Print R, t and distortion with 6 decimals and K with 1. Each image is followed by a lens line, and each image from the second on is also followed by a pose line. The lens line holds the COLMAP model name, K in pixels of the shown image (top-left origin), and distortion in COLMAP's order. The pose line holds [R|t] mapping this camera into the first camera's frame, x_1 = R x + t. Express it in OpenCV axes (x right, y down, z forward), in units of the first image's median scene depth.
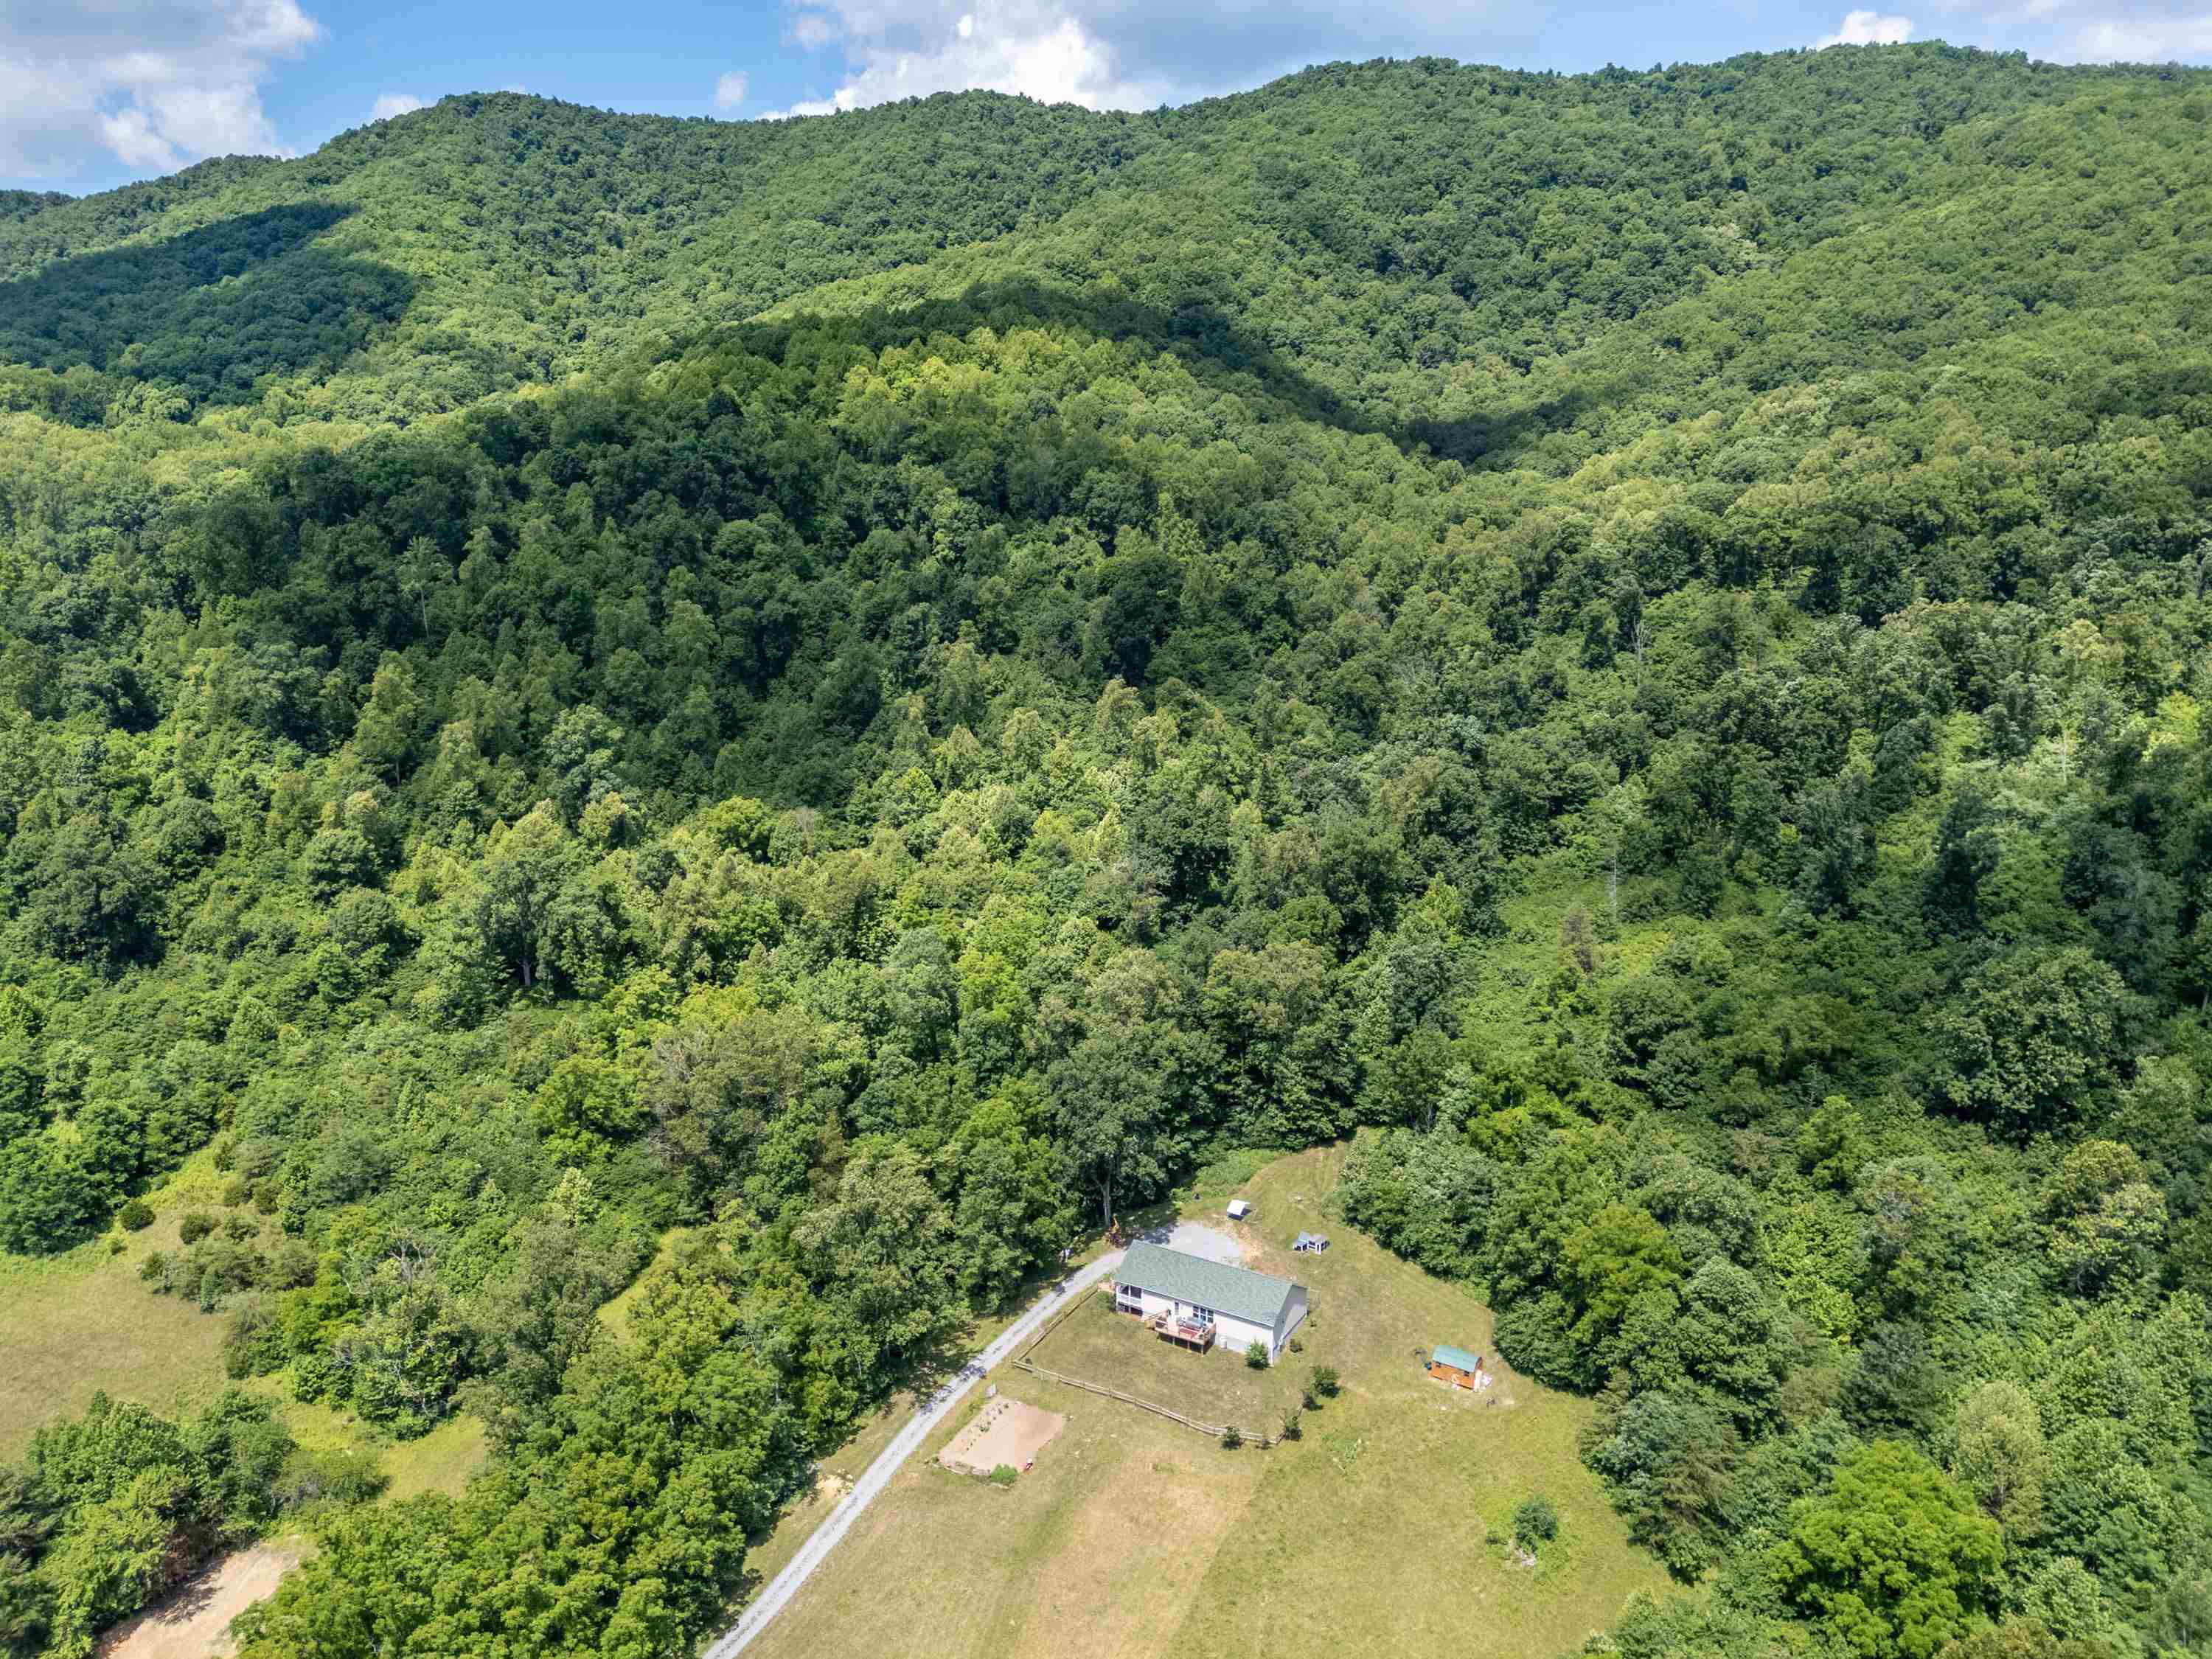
lens RADIAL K [[1619.9, 0, 1108.1], [0, 1619.9, 827.3], [0, 0, 1]] dist [0.075202, -0.072336]
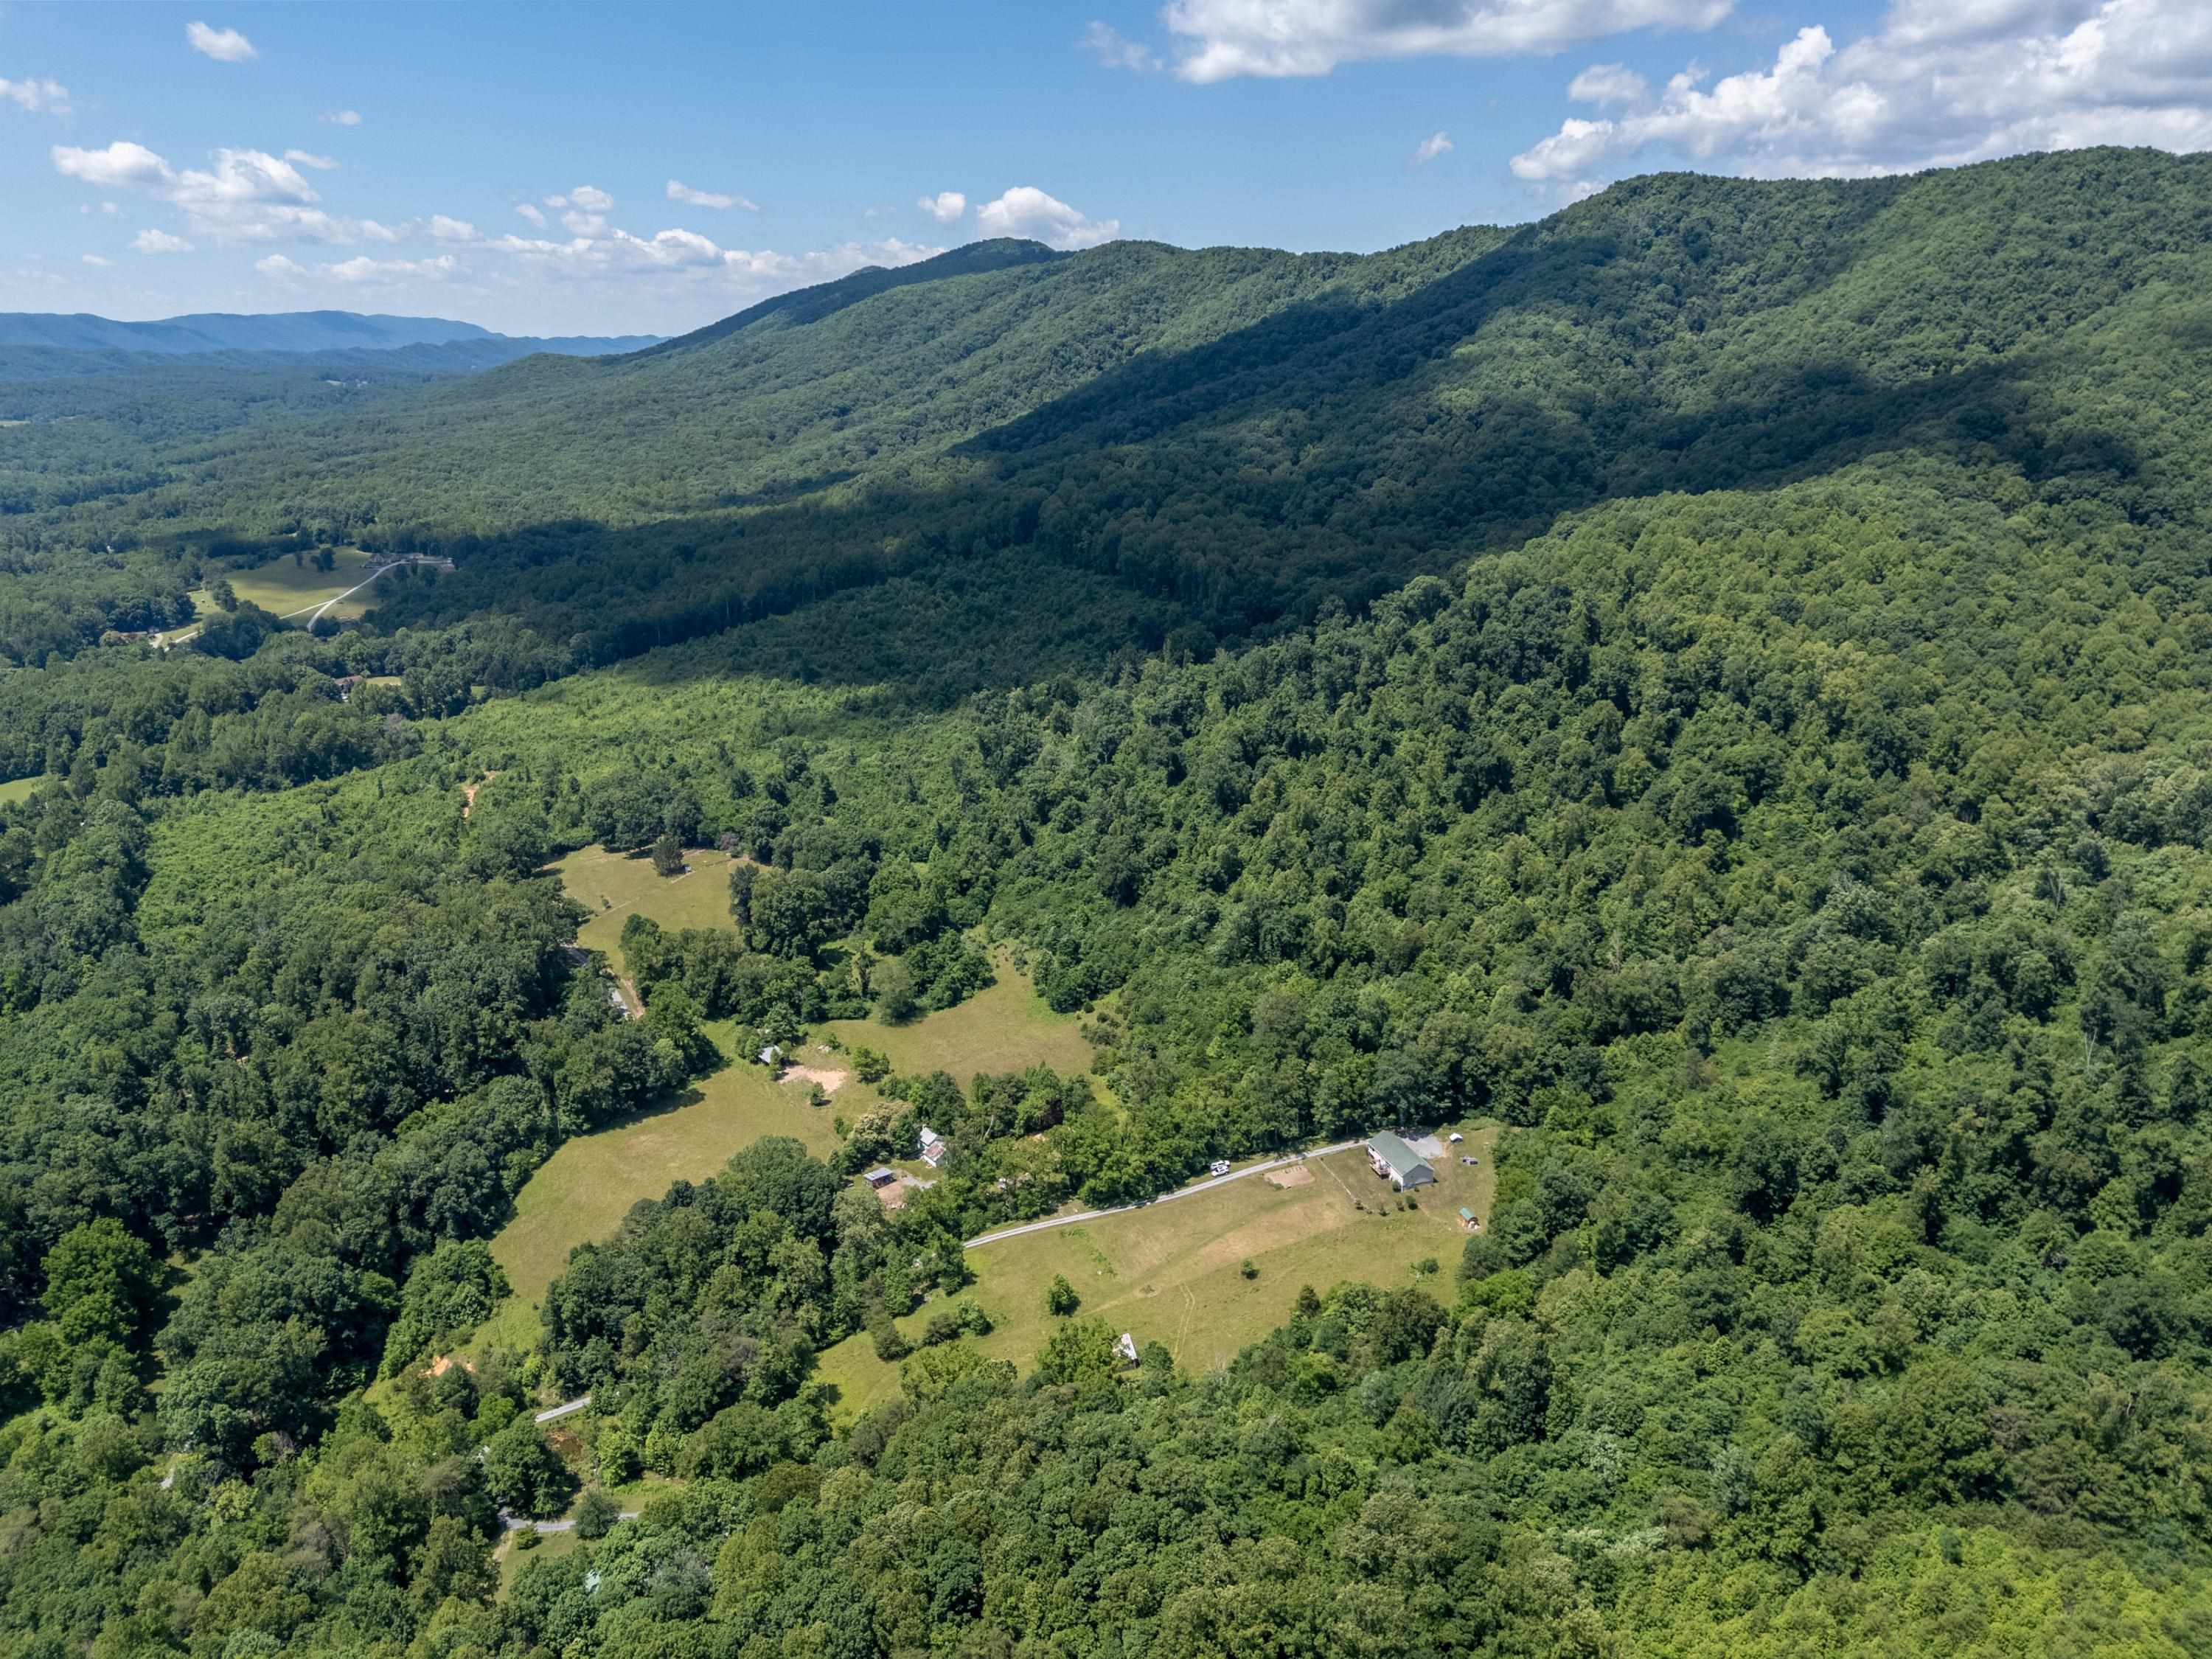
lens RADIAL K [[1619.9, 0, 1111.1], [0, 1619.9, 831.3], [0, 0, 1]] dist [0.075202, -0.072336]
pose [[0.748917, 0.192352, -0.634133, 0.537356], [-0.147528, 0.981325, 0.123435, -0.191926], [0.646034, 0.001110, 0.763308, -0.501482]]
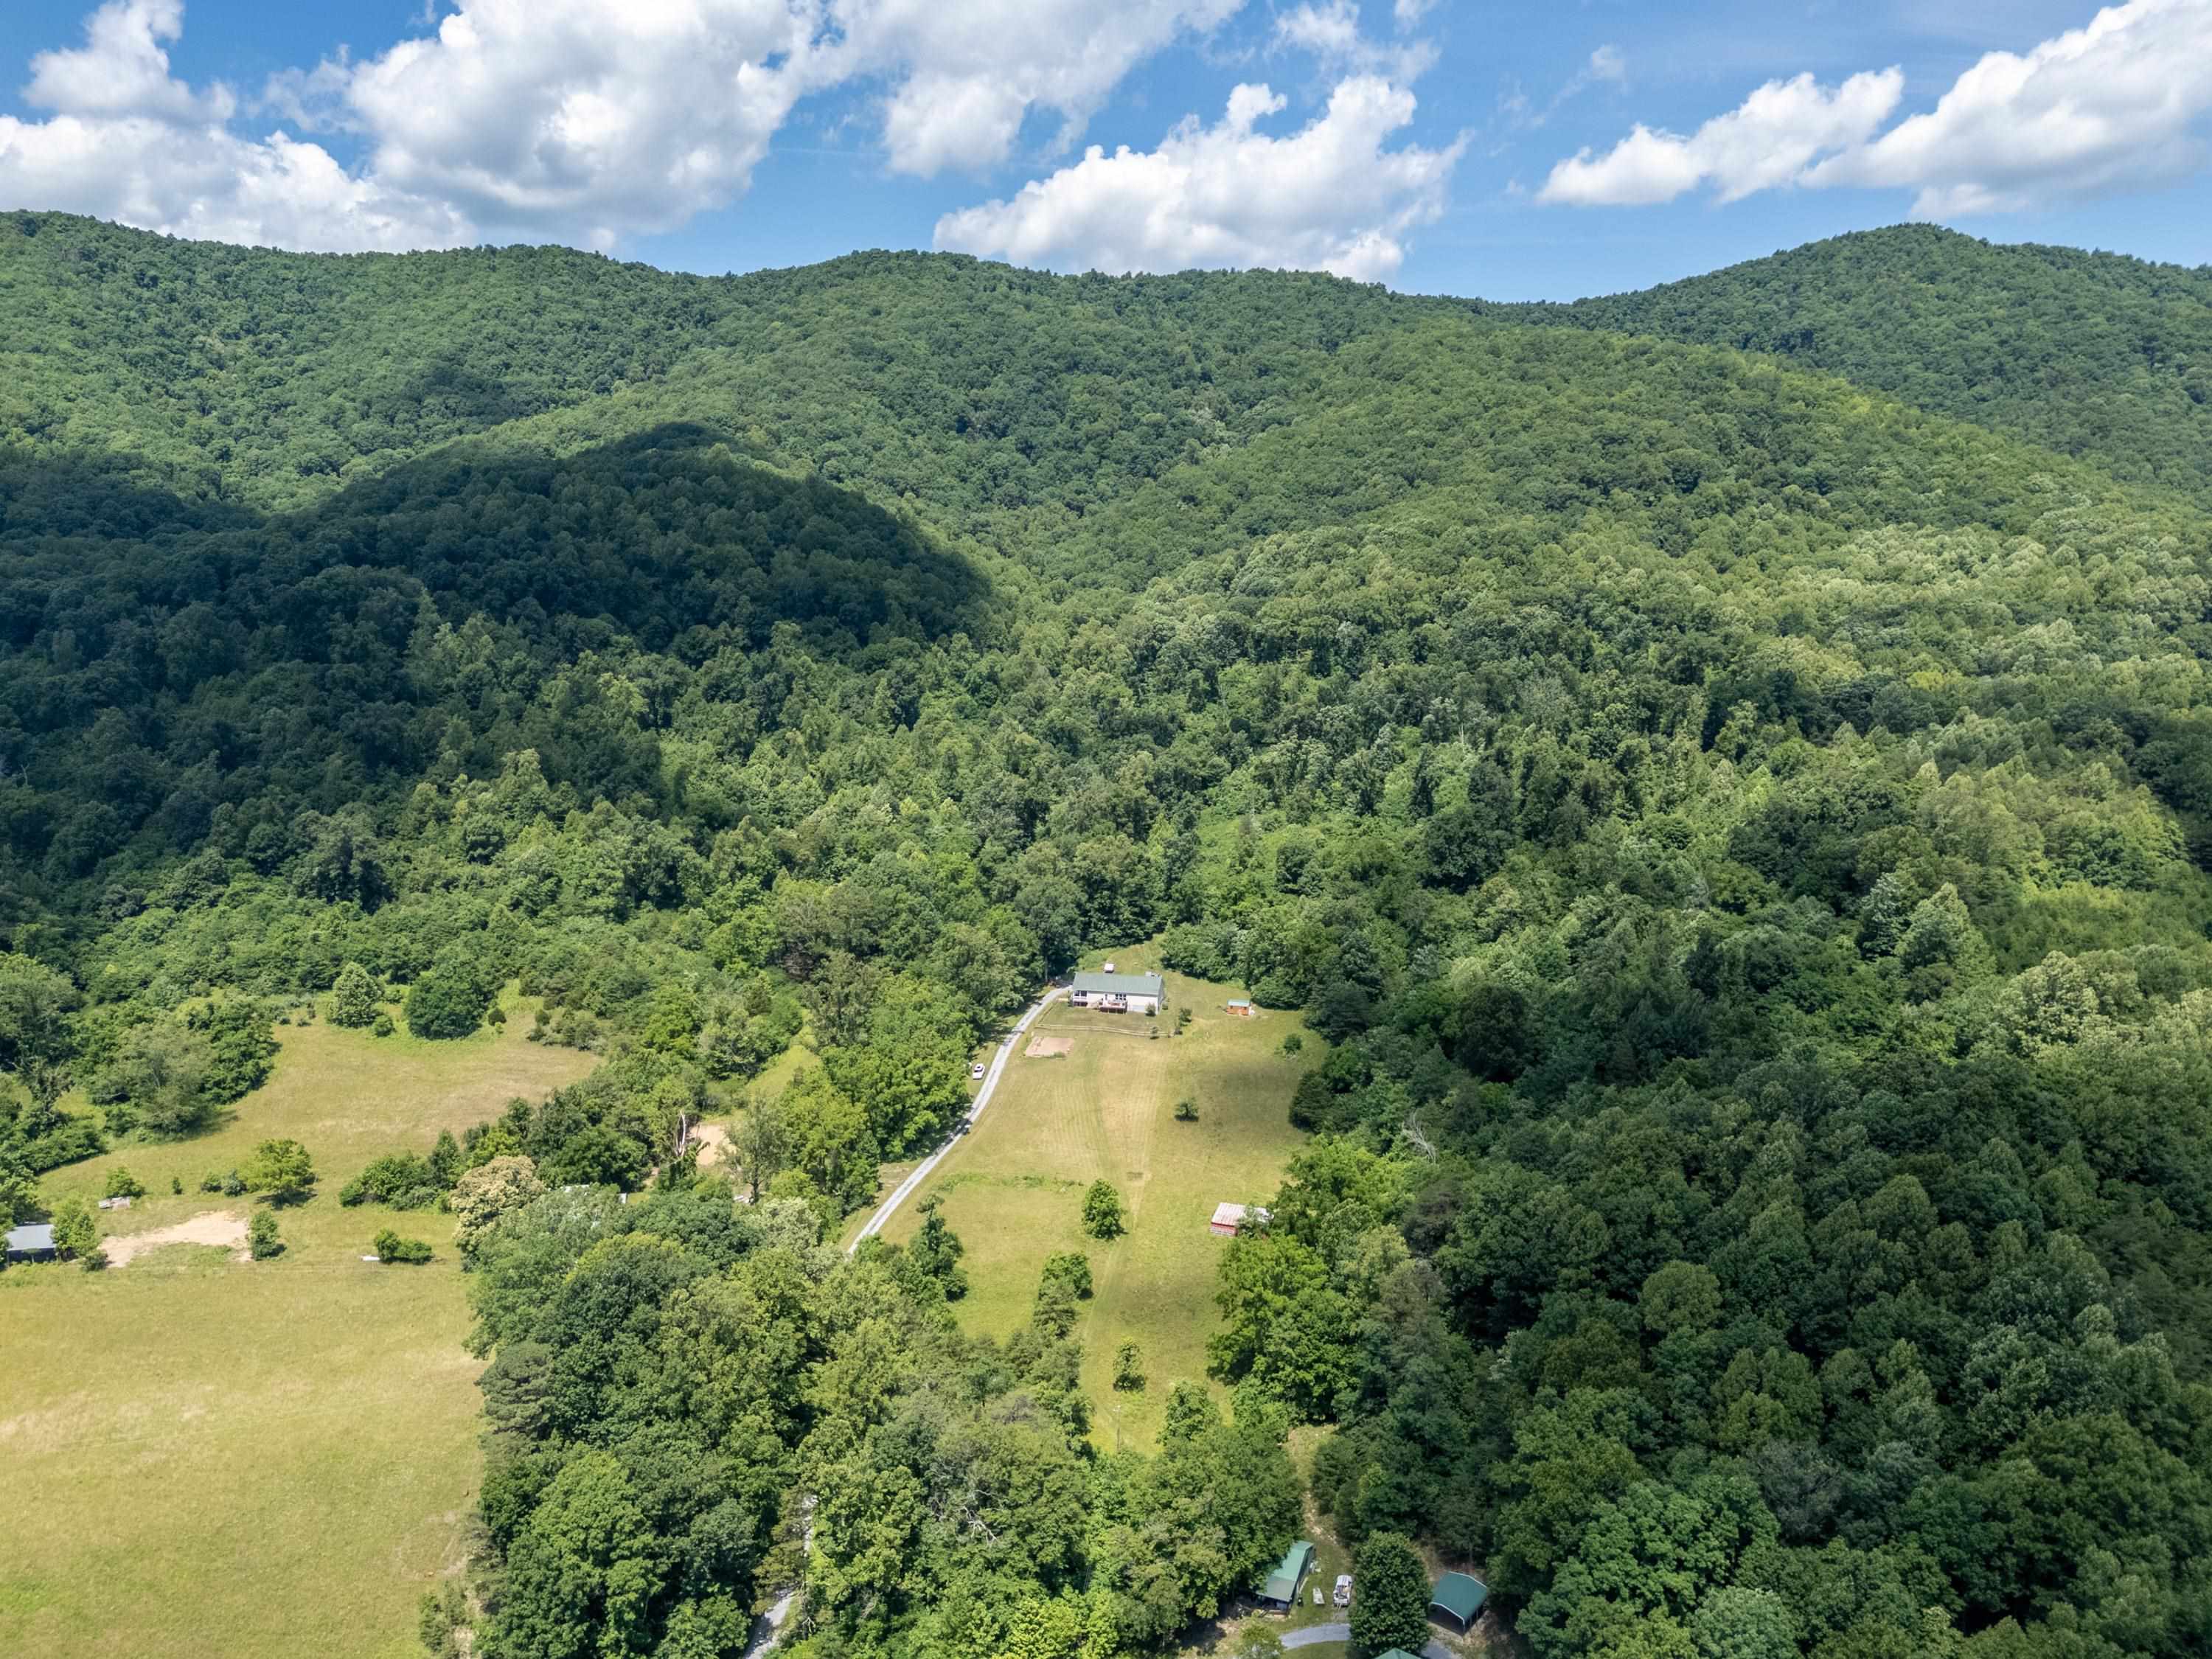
lens RADIAL K [[1619.9, 0, 1101.1], [0, 1619.9, 828.1], [0, 0, 1]] dist [0.075202, -0.072336]
pose [[0.948037, -0.041901, 0.315388, -0.270013], [0.062477, 0.996507, -0.055411, 0.089983], [-0.311964, 0.072236, 0.947344, -0.420214]]
